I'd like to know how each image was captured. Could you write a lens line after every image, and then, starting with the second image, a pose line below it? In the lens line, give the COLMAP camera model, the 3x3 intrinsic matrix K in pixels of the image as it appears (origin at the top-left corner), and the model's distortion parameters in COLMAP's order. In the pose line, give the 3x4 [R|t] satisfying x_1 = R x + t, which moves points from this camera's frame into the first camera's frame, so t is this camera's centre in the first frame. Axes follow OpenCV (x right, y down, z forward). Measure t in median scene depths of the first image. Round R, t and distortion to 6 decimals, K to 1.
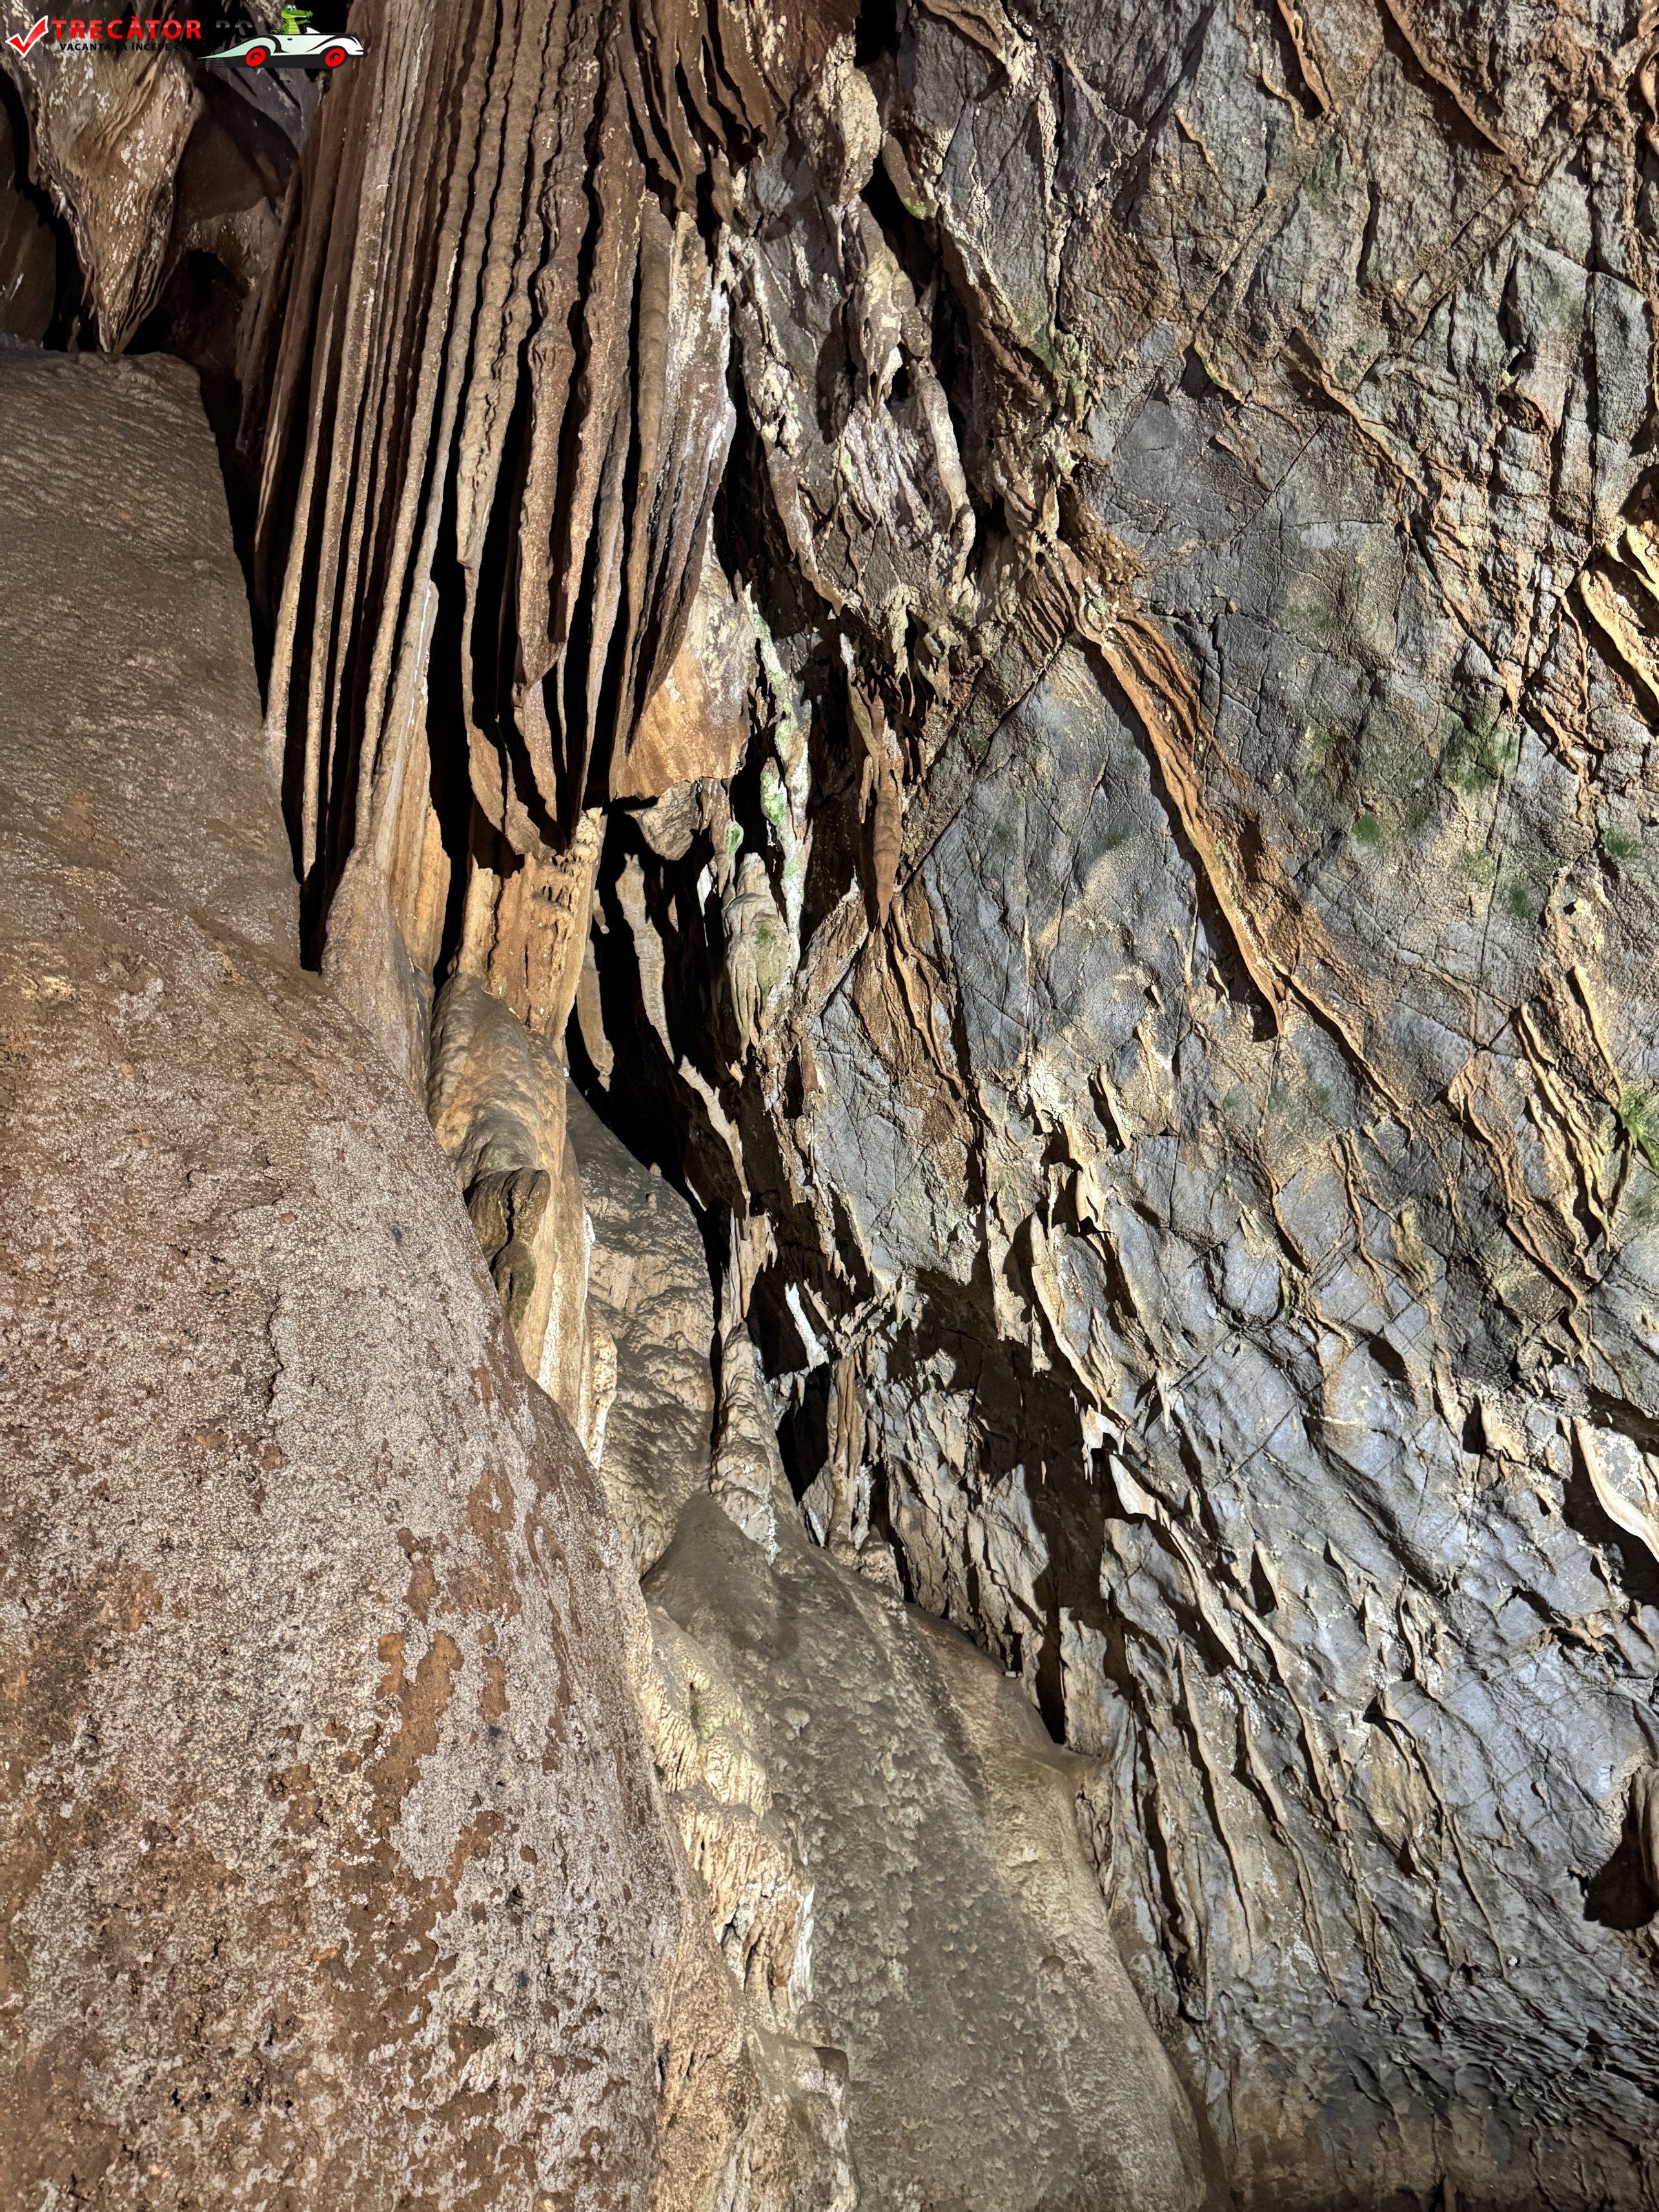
lens RADIAL K [[1549.2, 0, 846.2], [0, 1549.2, 1111.2], [0, 0, 1]] dist [0.061871, -0.085064]
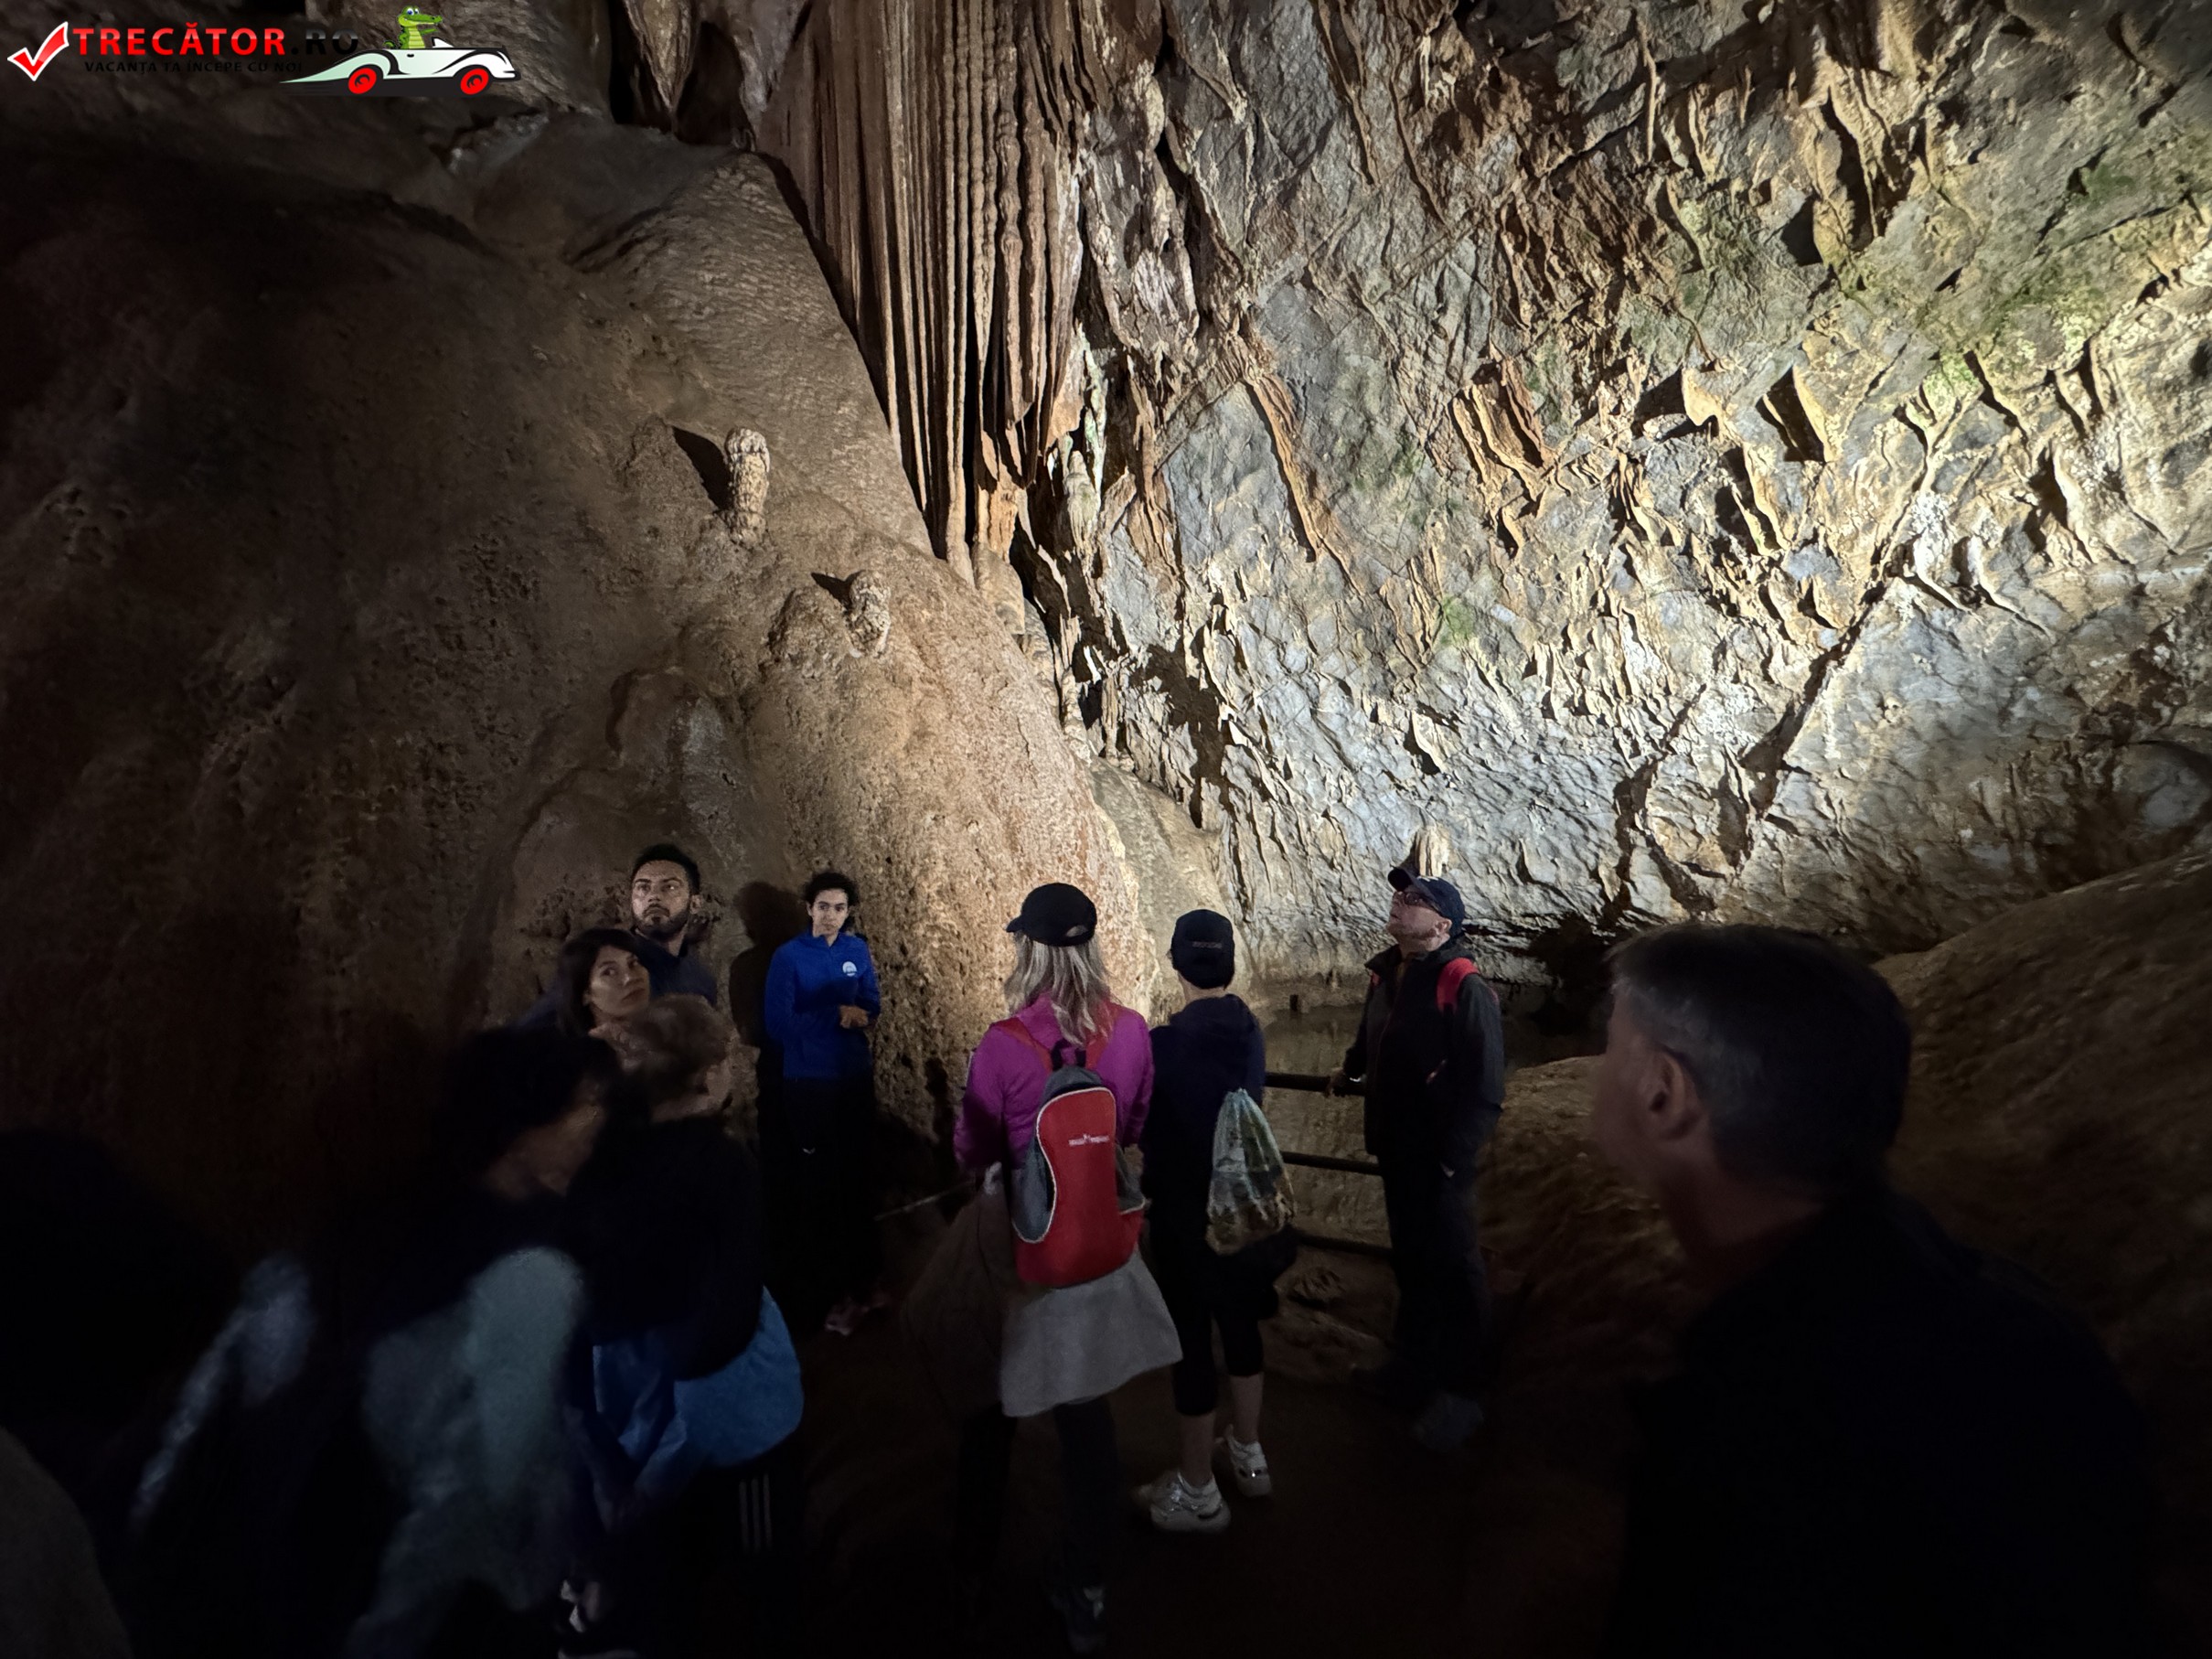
lens RADIAL K [[878.4, 0, 1105.3], [0, 878.4, 822.3], [0, 0, 1]] dist [-0.002345, -0.000168]
pose [[0.995481, -0.042238, 0.085049, -0.188212], [0.007244, 0.926796, 0.375495, -0.190994], [-0.094683, -0.373182, 0.922914, -0.399177]]
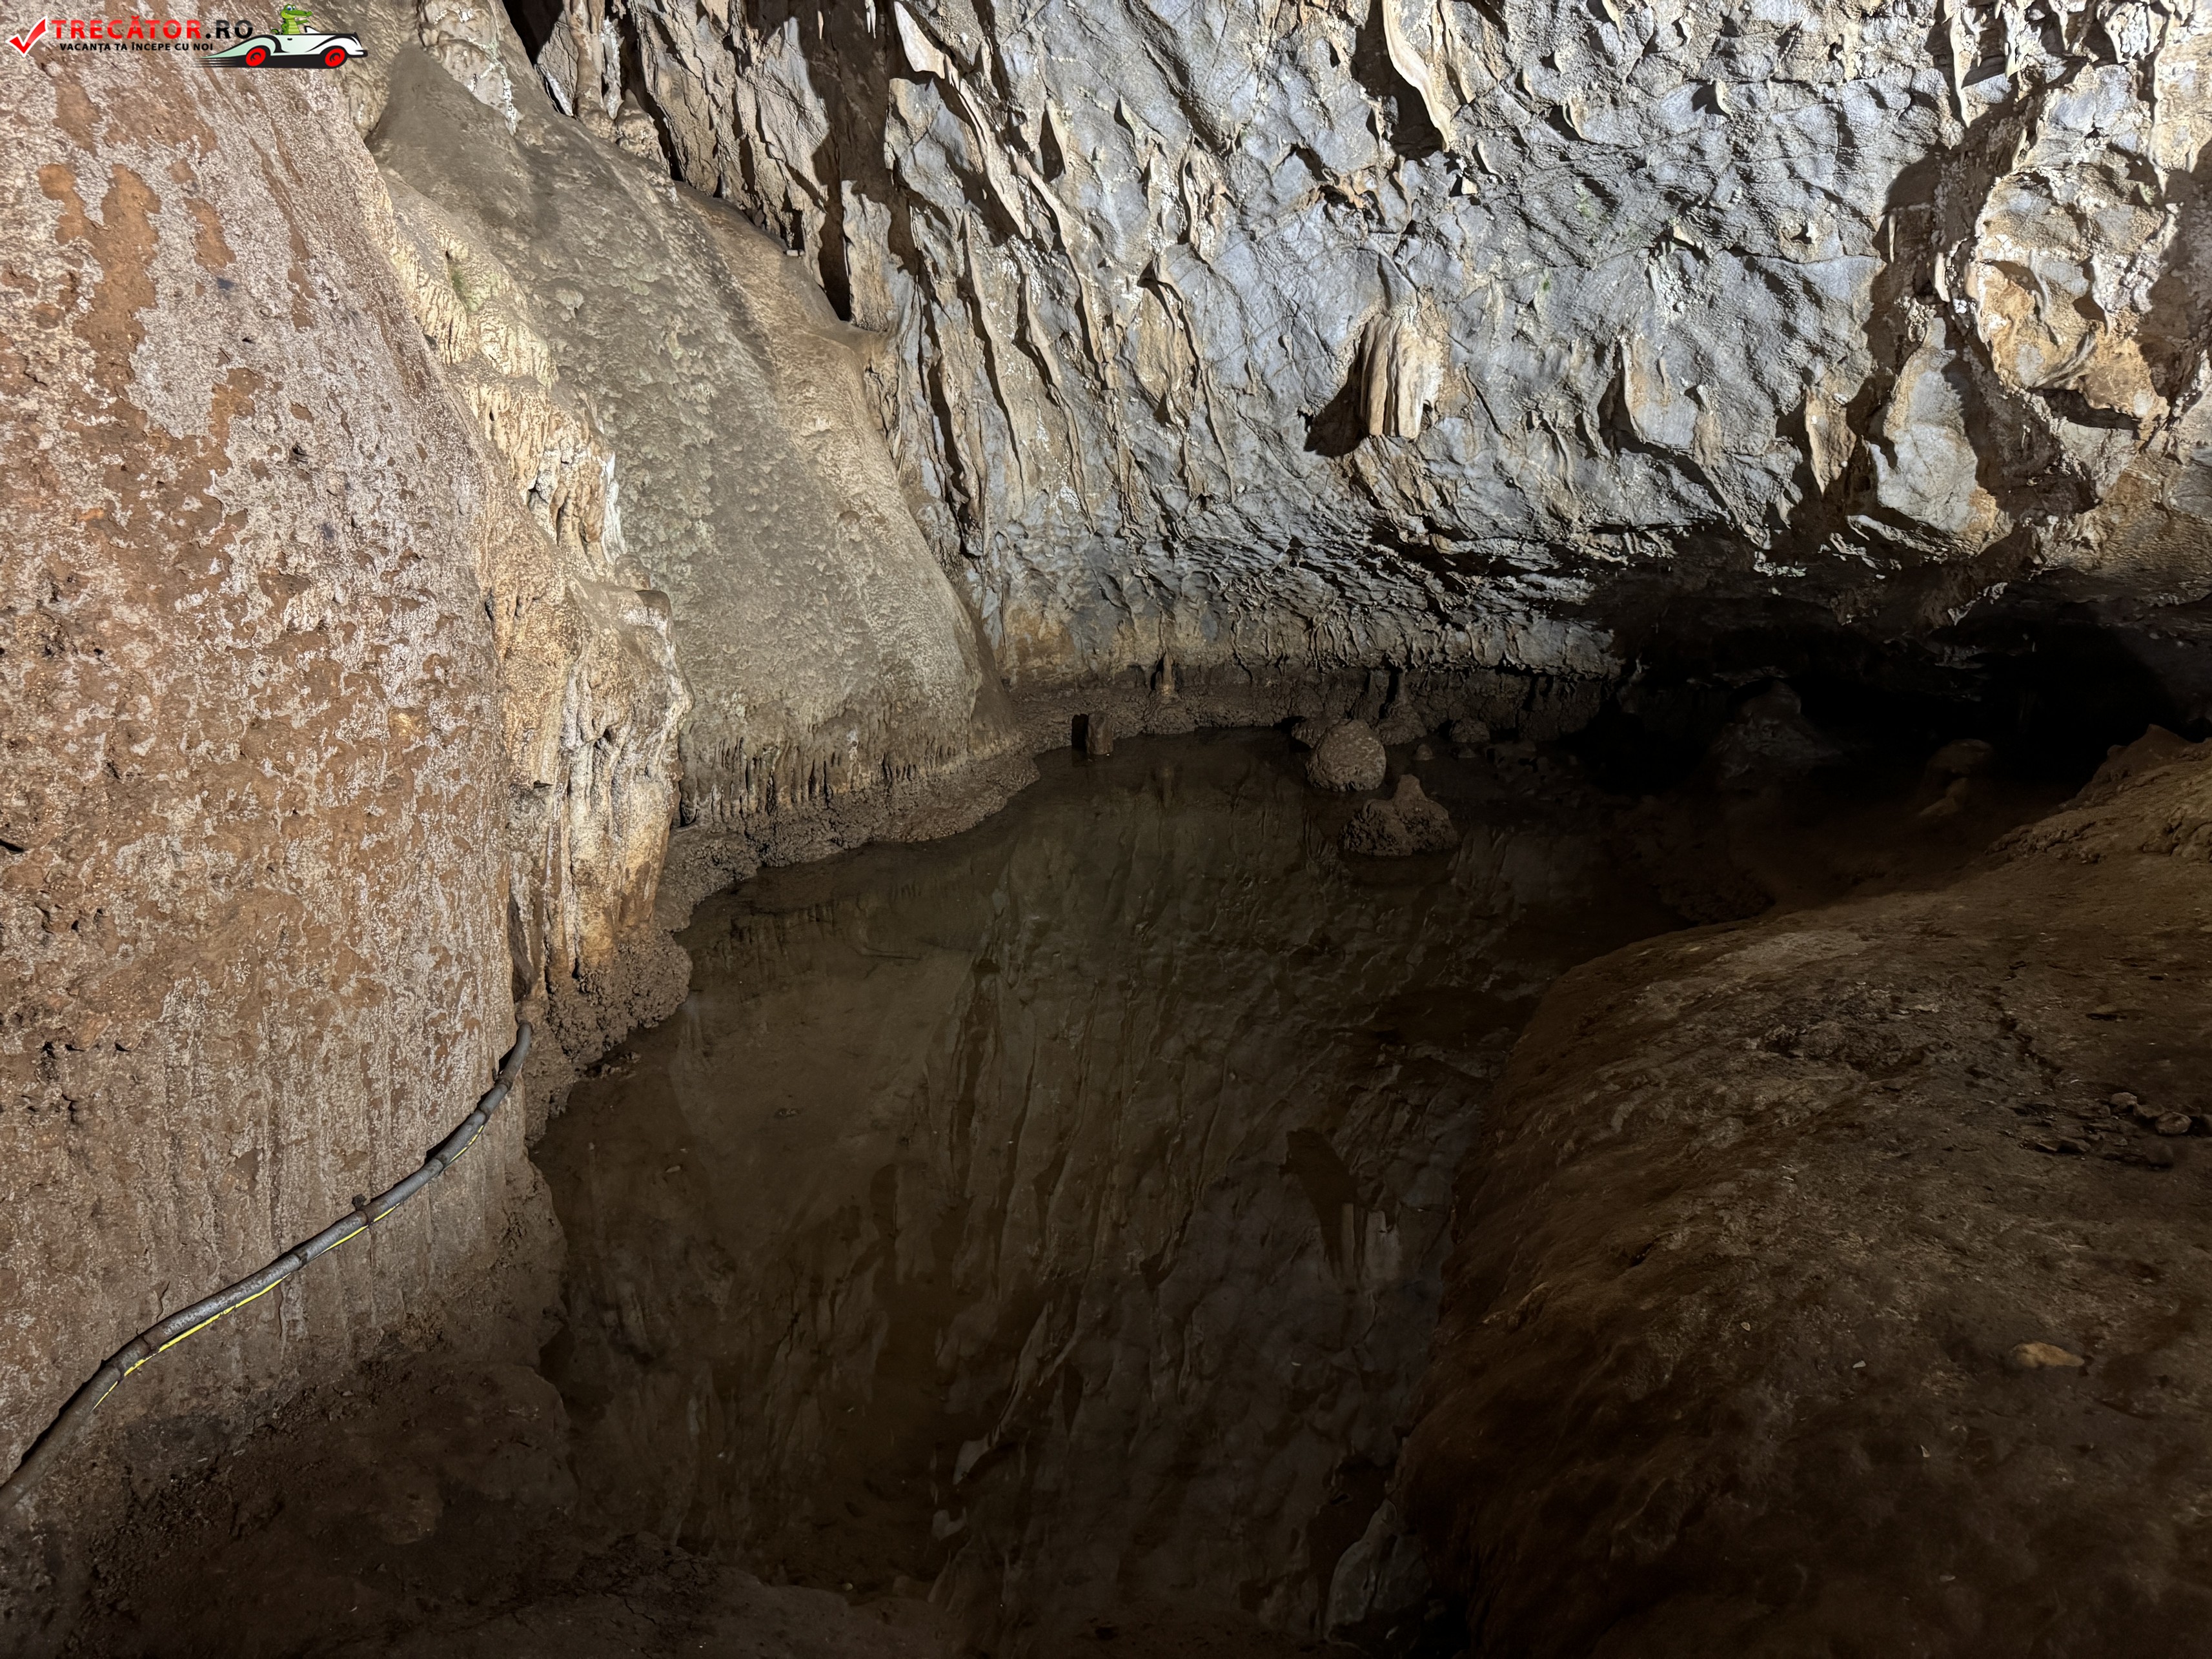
lens RADIAL K [[1562.4, 0, 1106.0], [0, 1562.4, 829.5], [0, 0, 1]] dist [0.008771, -0.012289]
pose [[0.957313, -0.120219, 0.262867, -0.009989], [-0.073616, 0.778019, 0.623913, 0.026910], [-0.279522, -0.616631, 0.735958, 0.014977]]
